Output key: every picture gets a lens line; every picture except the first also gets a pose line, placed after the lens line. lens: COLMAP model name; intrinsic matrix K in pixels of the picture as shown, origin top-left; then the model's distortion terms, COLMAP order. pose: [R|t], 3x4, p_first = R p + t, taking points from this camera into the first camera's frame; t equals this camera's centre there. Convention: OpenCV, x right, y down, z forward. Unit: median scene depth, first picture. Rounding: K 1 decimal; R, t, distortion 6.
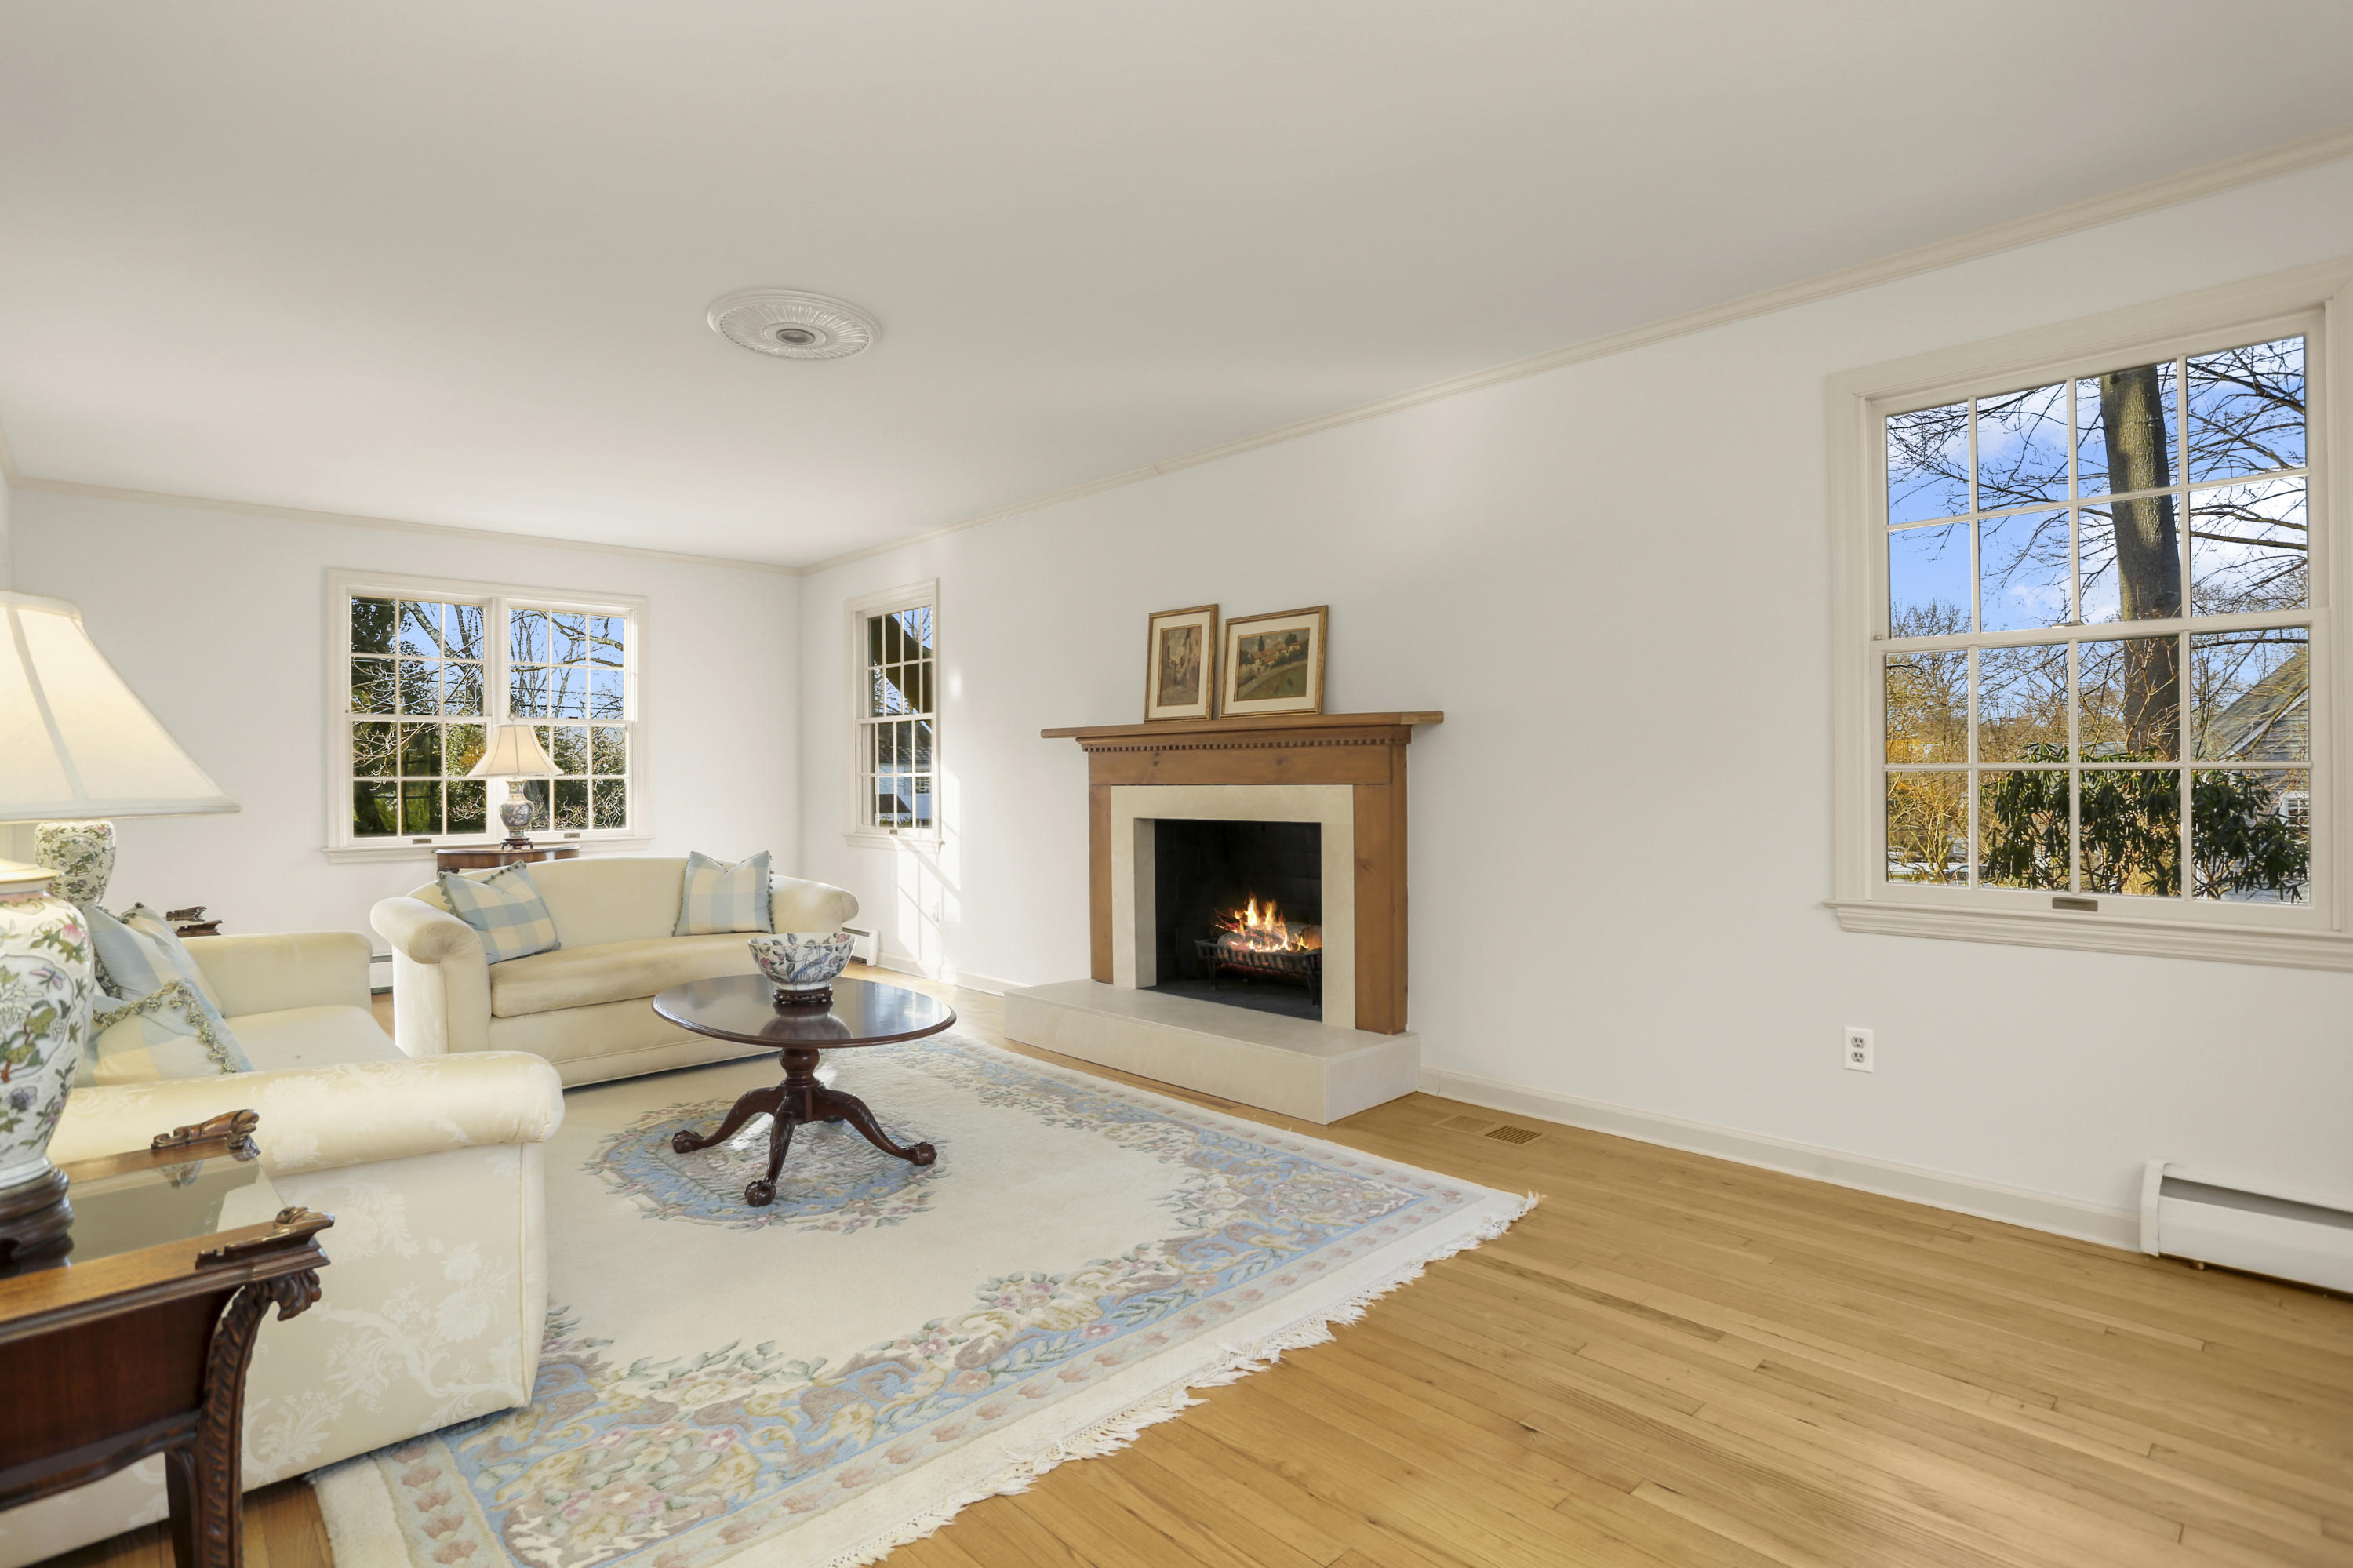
lens RADIAL K [[1141.4, 0, 1186.7], [0, 1141.4, 774.7], [0, 0, 1]] dist [-0.083485, 0.040692]
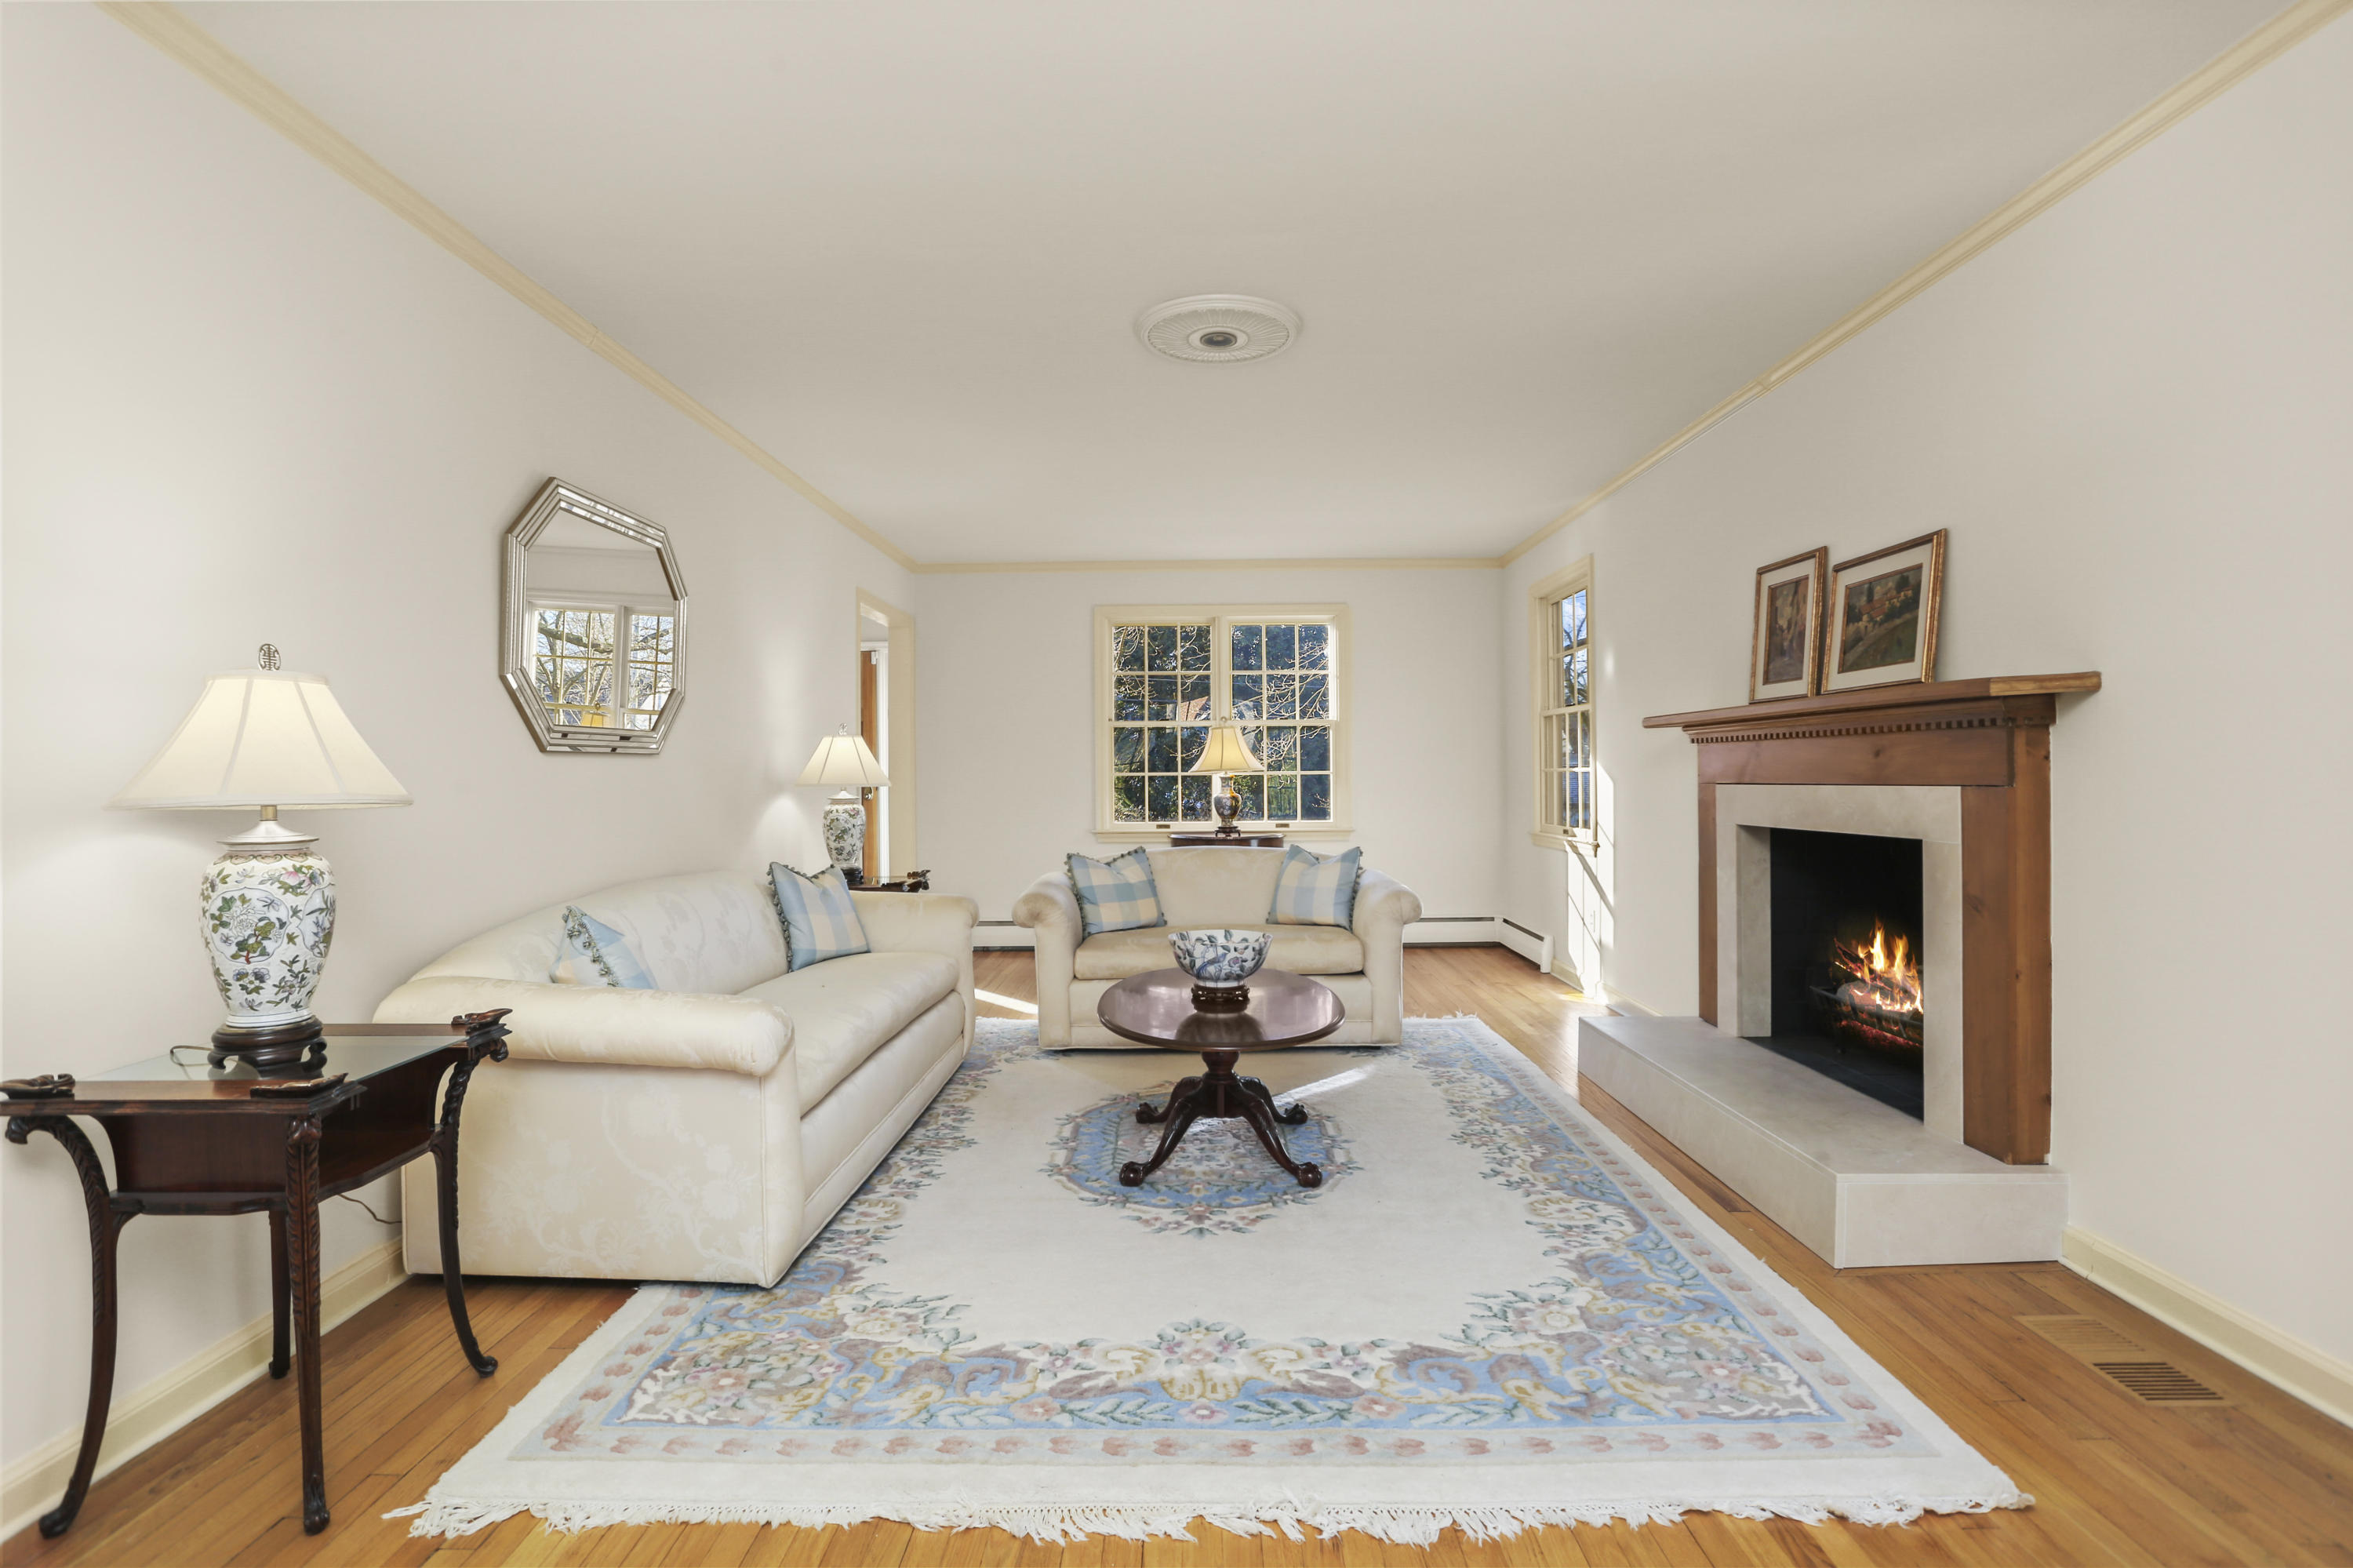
lens RADIAL K [[1141.4, 0, 1186.7], [0, 1141.4, 774.7], [0, 0, 1]] dist [-0.083485, 0.040692]
pose [[0.713995, 0.001296, -0.700149, 0.312455], [0.003132, 0.999982, 0.005045, -0.003516], [0.700143, -0.005795, 0.713979, 0.223875]]
